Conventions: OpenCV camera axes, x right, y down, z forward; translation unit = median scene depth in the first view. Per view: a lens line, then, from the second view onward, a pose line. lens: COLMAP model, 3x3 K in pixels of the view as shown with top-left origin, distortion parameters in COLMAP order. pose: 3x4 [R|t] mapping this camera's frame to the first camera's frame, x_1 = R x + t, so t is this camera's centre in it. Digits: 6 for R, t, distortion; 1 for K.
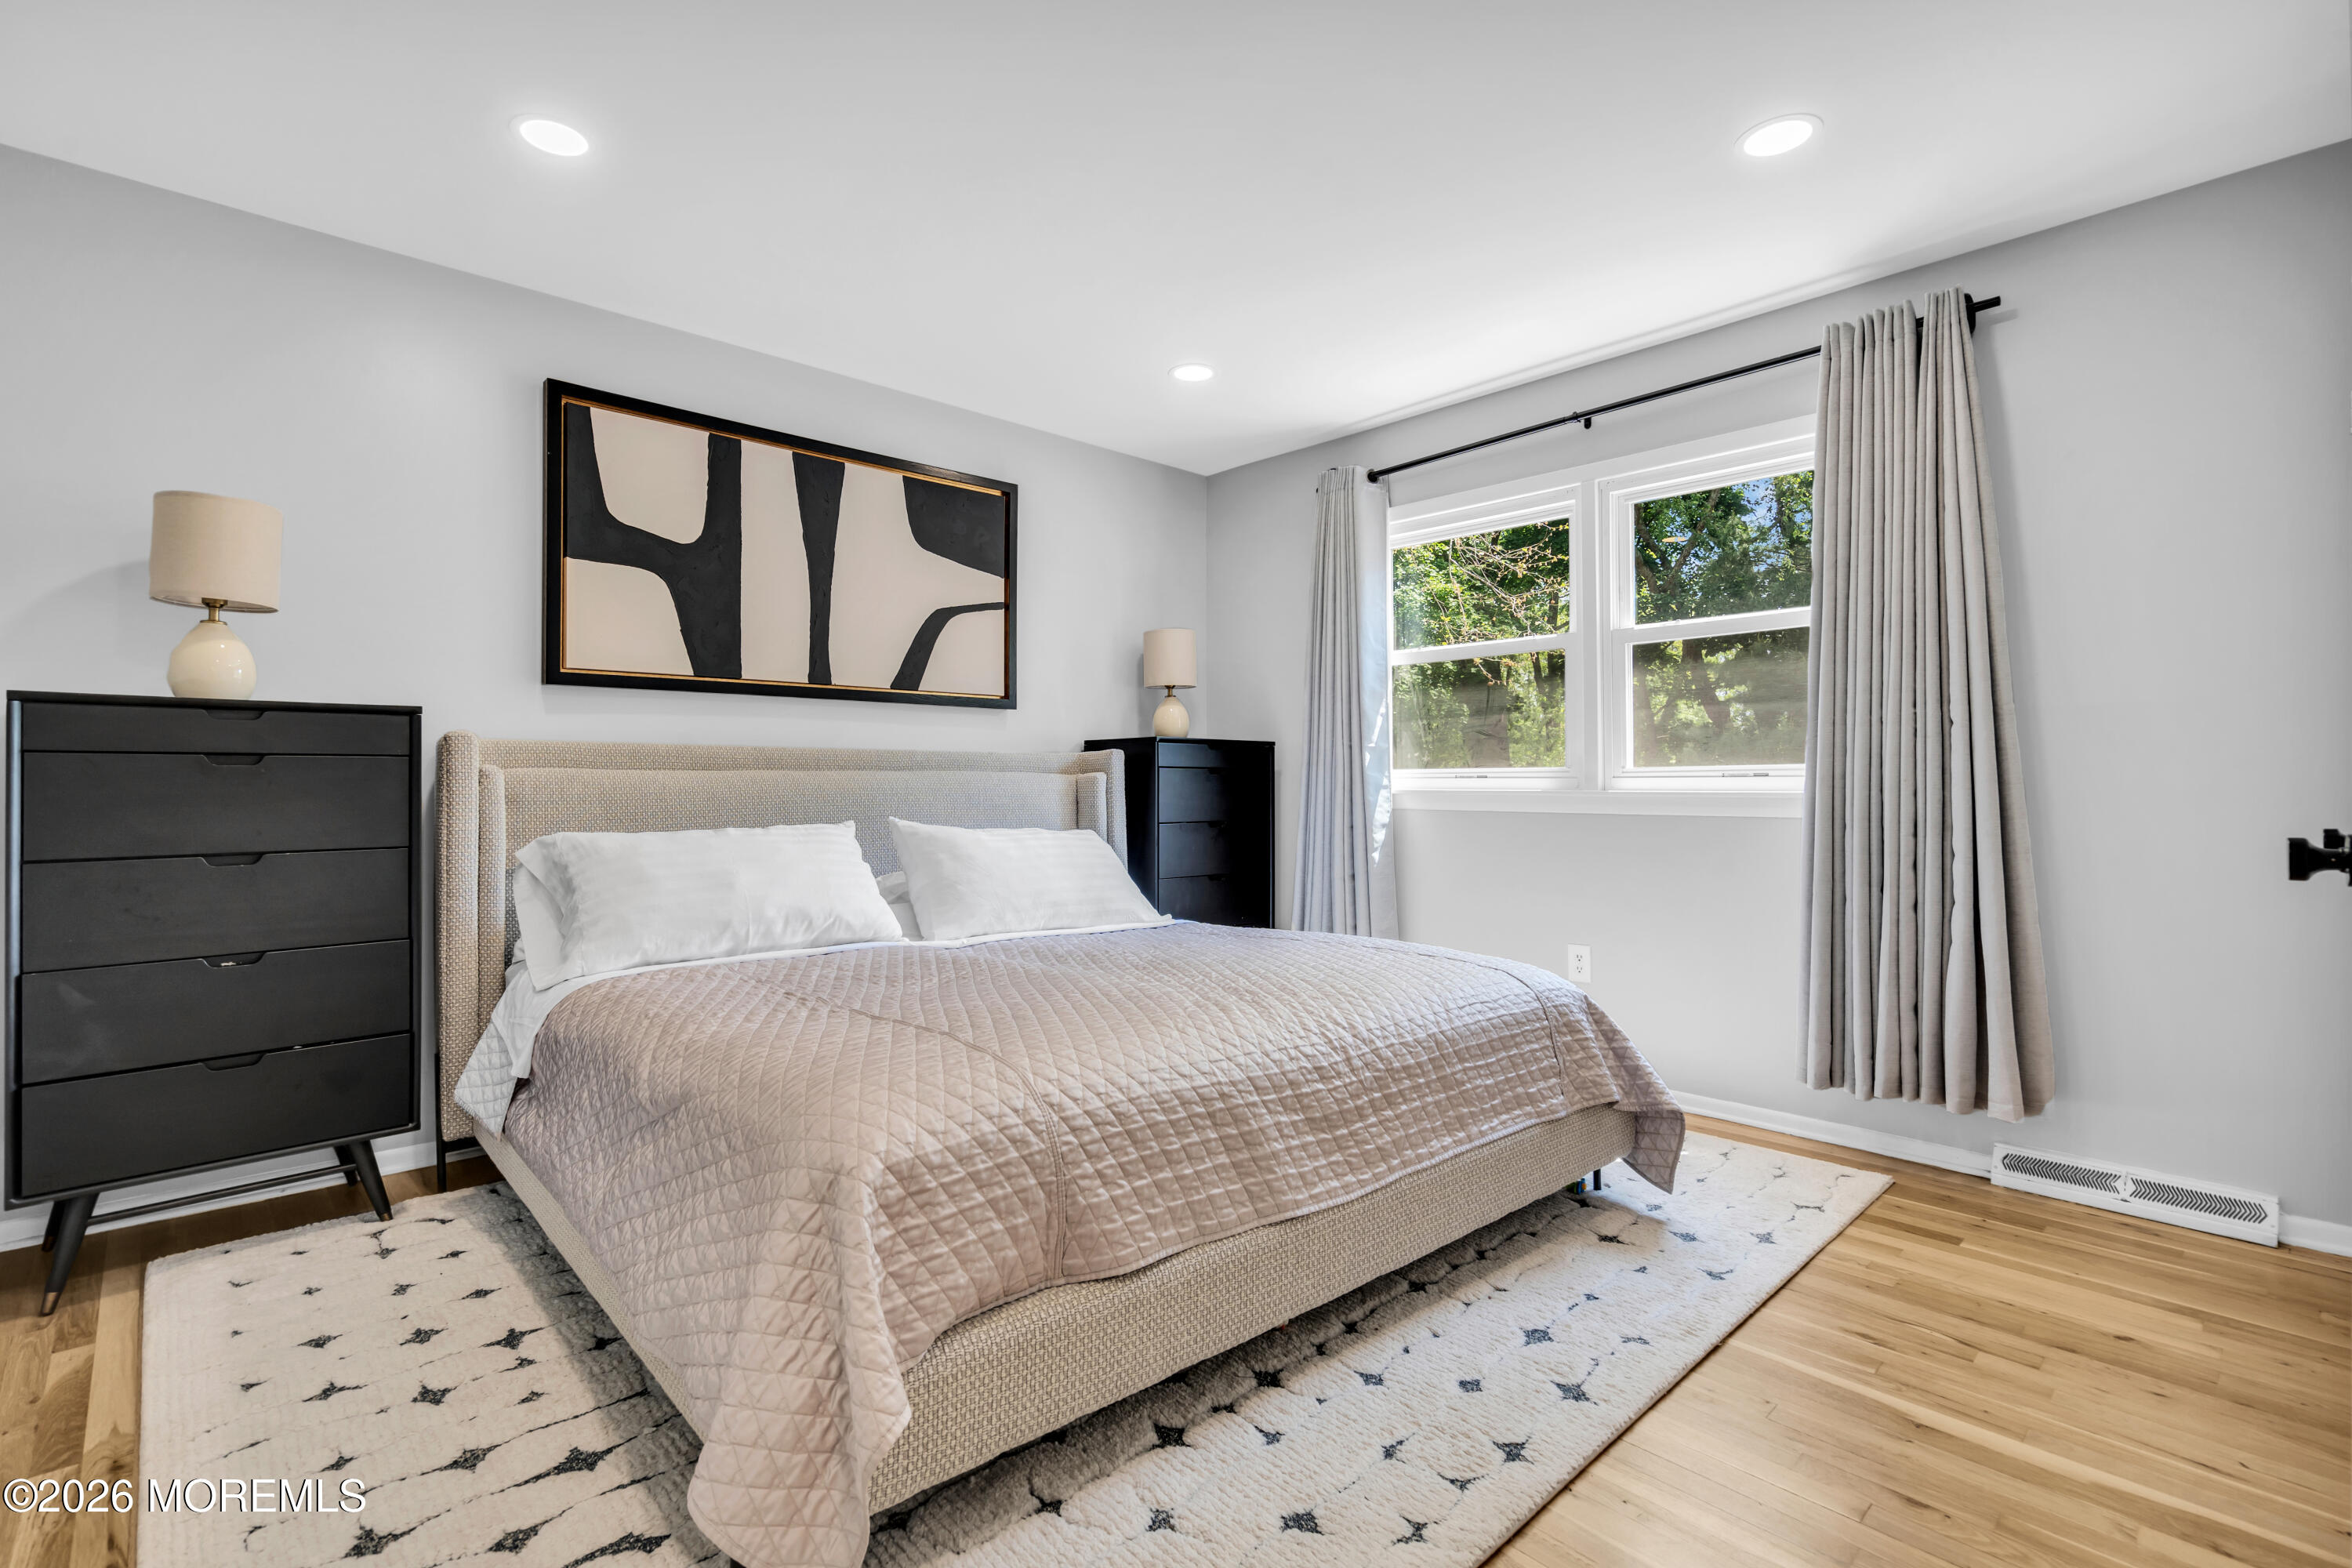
lens RADIAL K [[1072.3, 0, 1160.7], [0, 1072.3, 760.8], [0, 0, 1]] dist [0.000142, 0.000163]
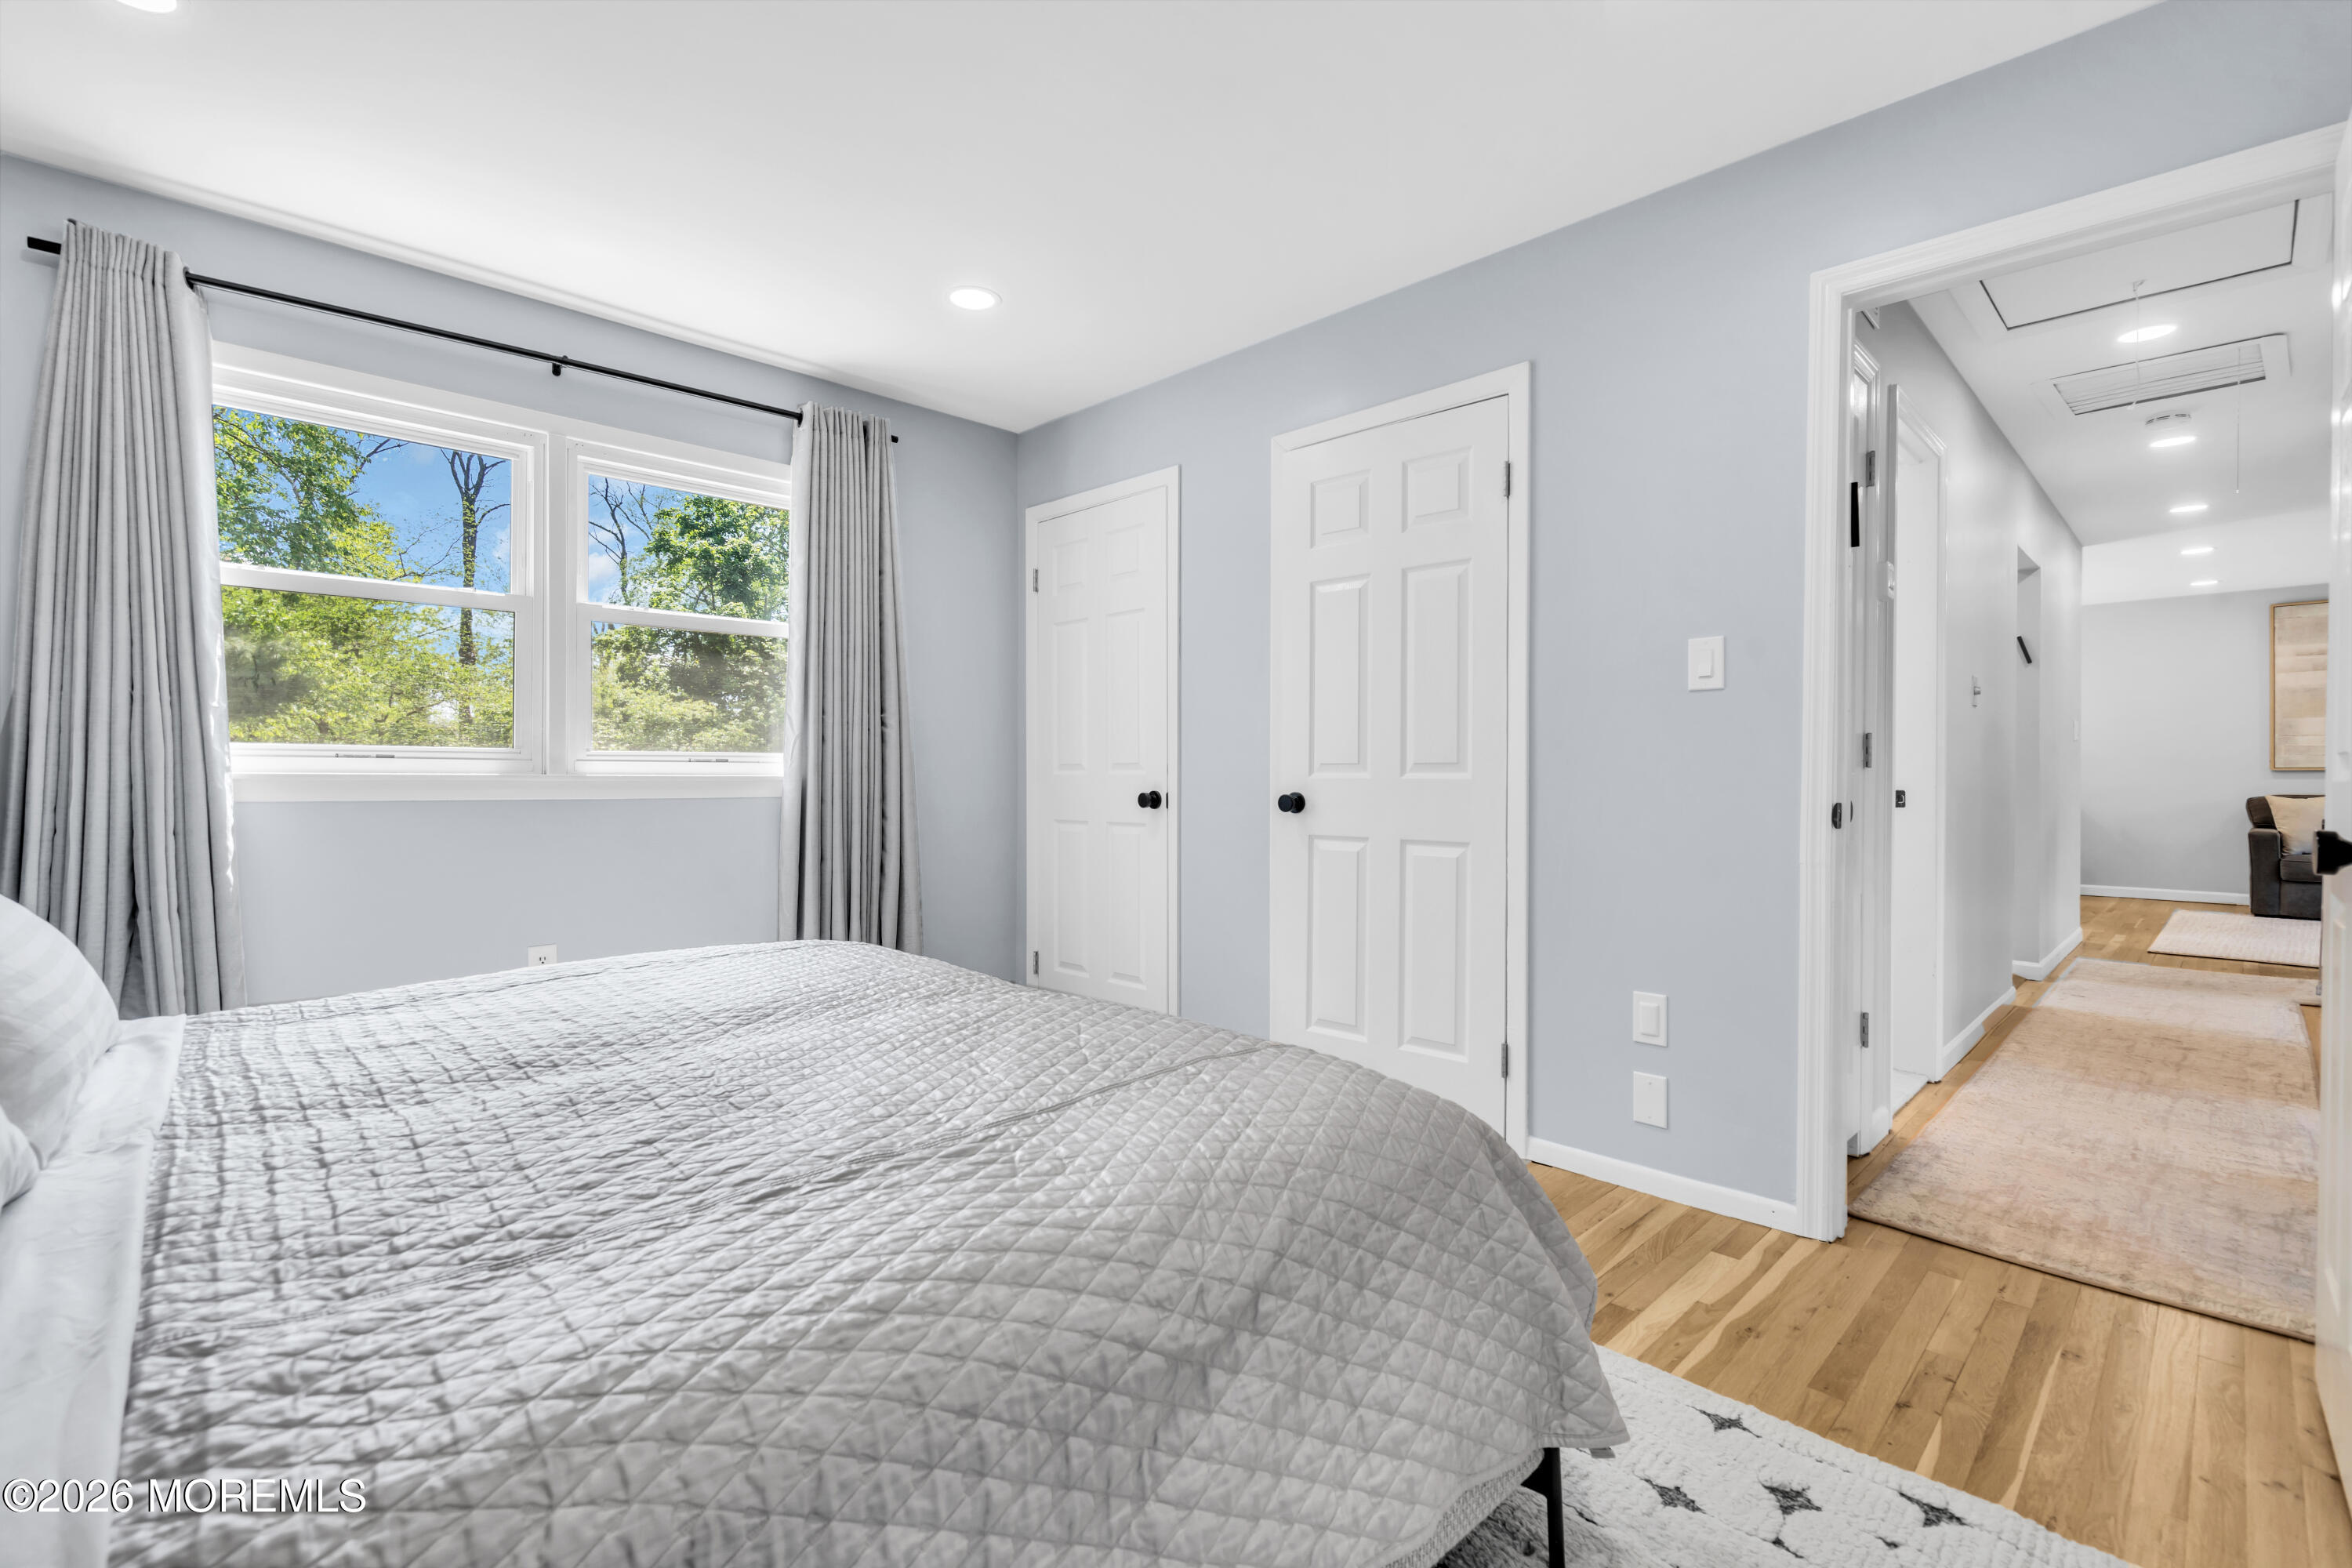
lens RADIAL K [[1082.7, 0, 1163.9], [0, 1082.7, 782.7], [0, 0, 1]] dist [-0.000163, -0.000052]
pose [[-0.035176, -0.006315, 0.999361, -0.536978], [-0.024749, 0.999679, 0.005445, 0.016546], [-0.999075, -0.024541, -0.035321, 0.509672]]
